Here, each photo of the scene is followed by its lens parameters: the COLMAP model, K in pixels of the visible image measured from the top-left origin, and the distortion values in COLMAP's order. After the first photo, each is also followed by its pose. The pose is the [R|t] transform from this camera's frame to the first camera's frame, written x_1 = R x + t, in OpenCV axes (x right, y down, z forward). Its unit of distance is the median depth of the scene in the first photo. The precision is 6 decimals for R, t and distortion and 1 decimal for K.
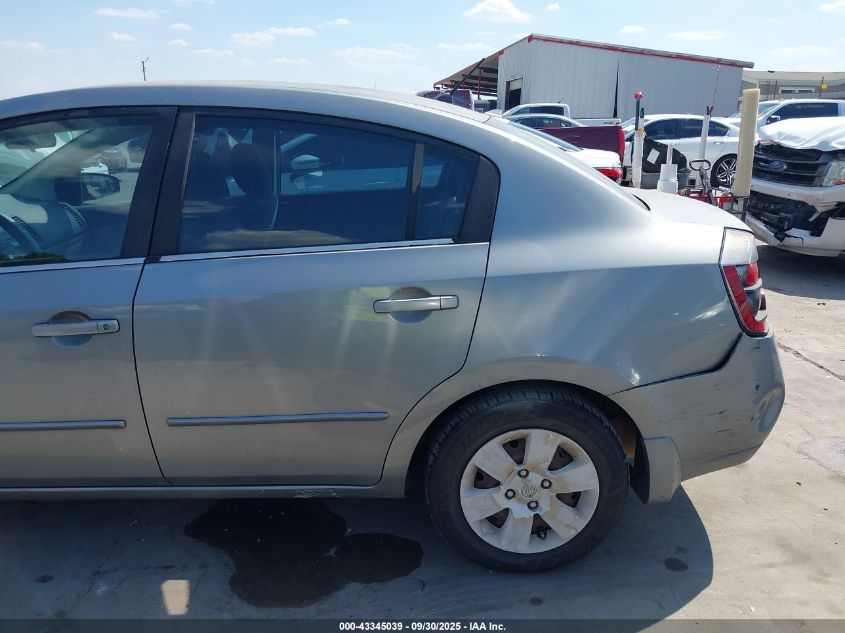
lens RADIAL K [[696.0, 0, 424.5], [0, 696.0, 313.5], [0, 0, 1]] dist [0.022916, -0.040929]
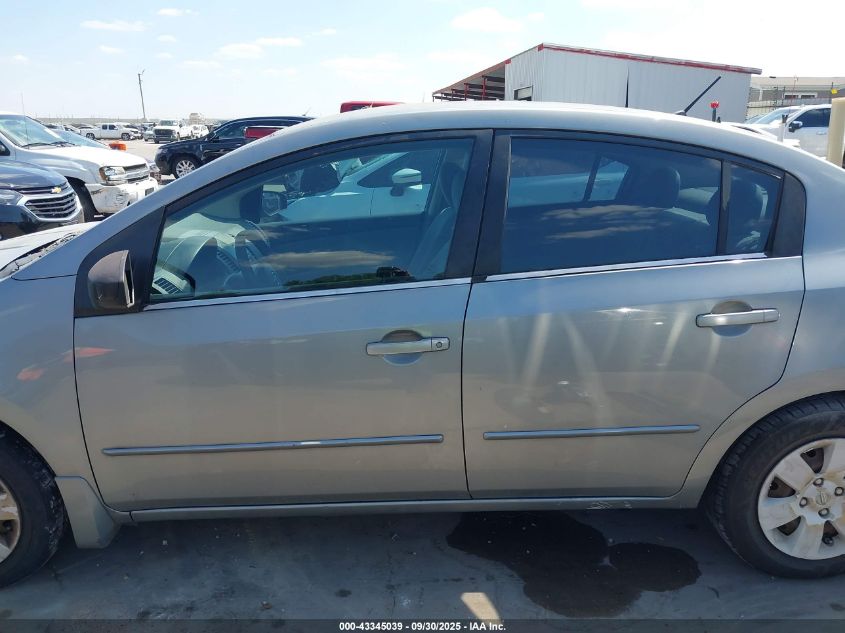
lens RADIAL K [[696.0, 0, 421.0], [0, 696.0, 319.0], [0, 0, 1]] dist [0.022916, -0.040929]
pose [[0.999852, -0.014380, 0.009429, -0.434091], [0.014420, 0.999887, -0.004204, -0.013271], [-0.009367, 0.004340, 0.999947, -0.019615]]
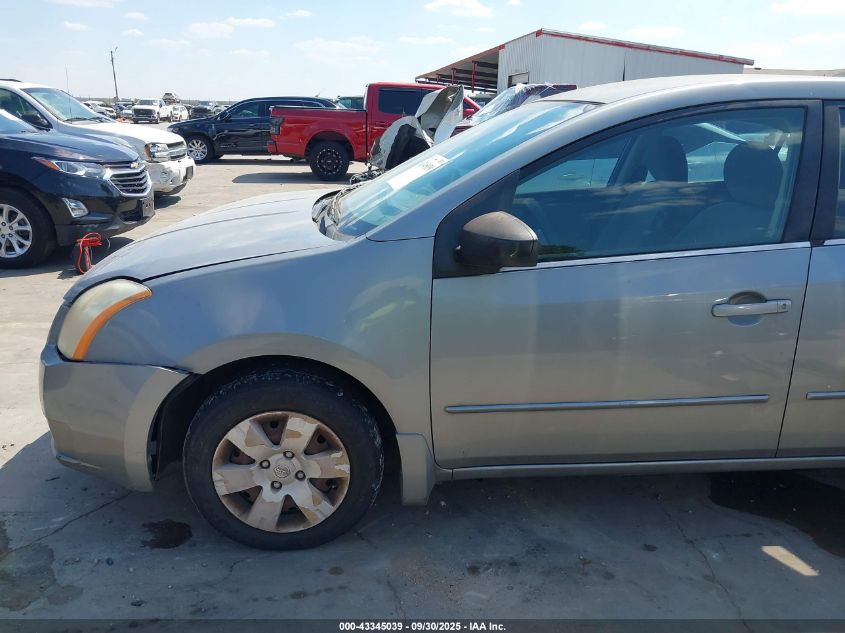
lens RADIAL K [[696.0, 0, 421.6], [0, 696.0, 319.0], [0, 0, 1]] dist [0.022916, -0.040929]
pose [[0.998415, -0.009492, 0.055476, -0.940639], [0.008650, 0.999844, 0.015400, 0.014830], [-0.055613, -0.014896, 0.998341, -0.028350]]
